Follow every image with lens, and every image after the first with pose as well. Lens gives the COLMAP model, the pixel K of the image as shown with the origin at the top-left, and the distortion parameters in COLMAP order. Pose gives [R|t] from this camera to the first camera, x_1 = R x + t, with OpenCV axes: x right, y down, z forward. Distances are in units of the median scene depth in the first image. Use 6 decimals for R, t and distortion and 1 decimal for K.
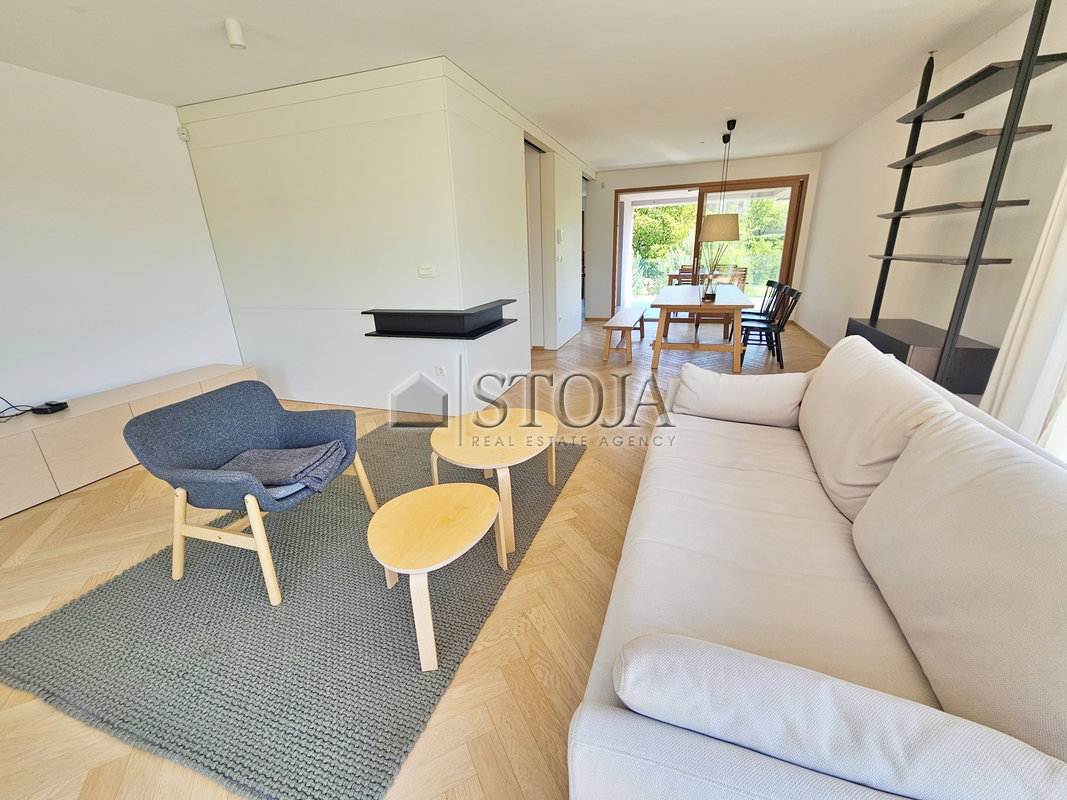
lens RADIAL K [[438.7, 0, 533.5], [0, 438.7, 400.0], [0, 0, 1]] dist [-0.001221, -0.000042]
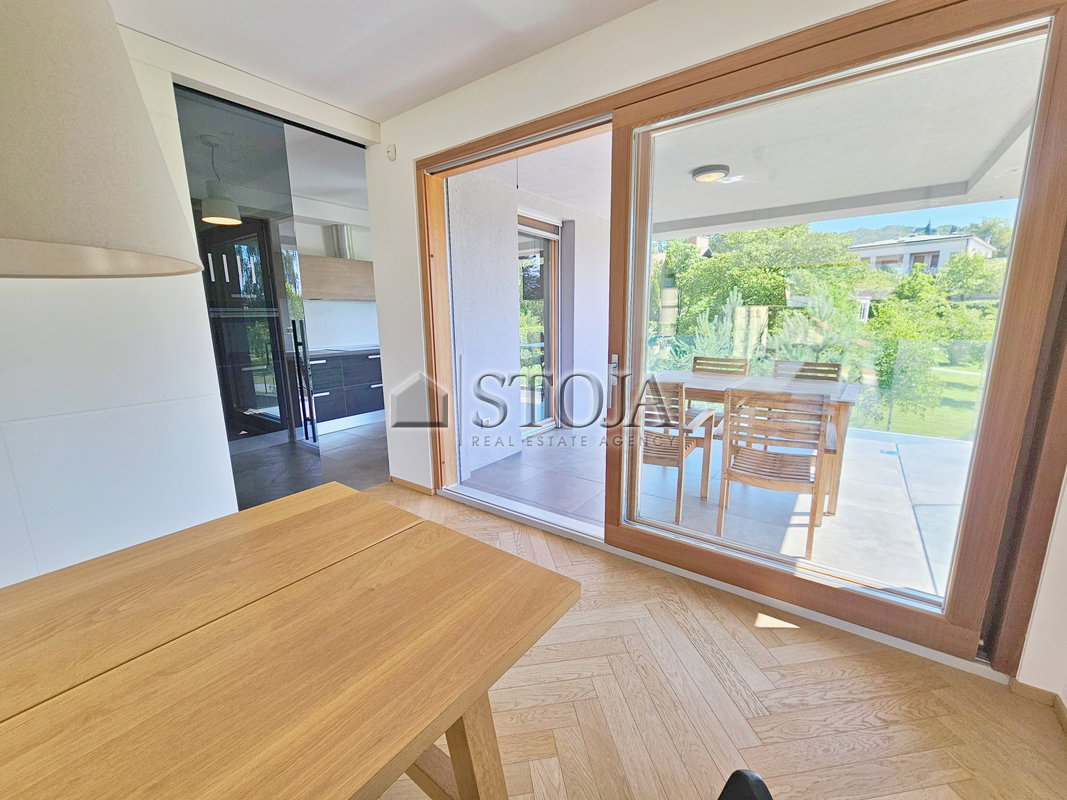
lens RADIAL K [[438.7, 0, 533.5], [0, 438.7, 400.0], [0, 0, 1]] dist [-0.001221, -0.000042]
pose [[0.950703, 0.084375, -0.298402, 0.088977], [-0.121535, 0.986670, -0.108221, -0.058056], [0.285294, 0.139152, 0.948285, 0.158230]]
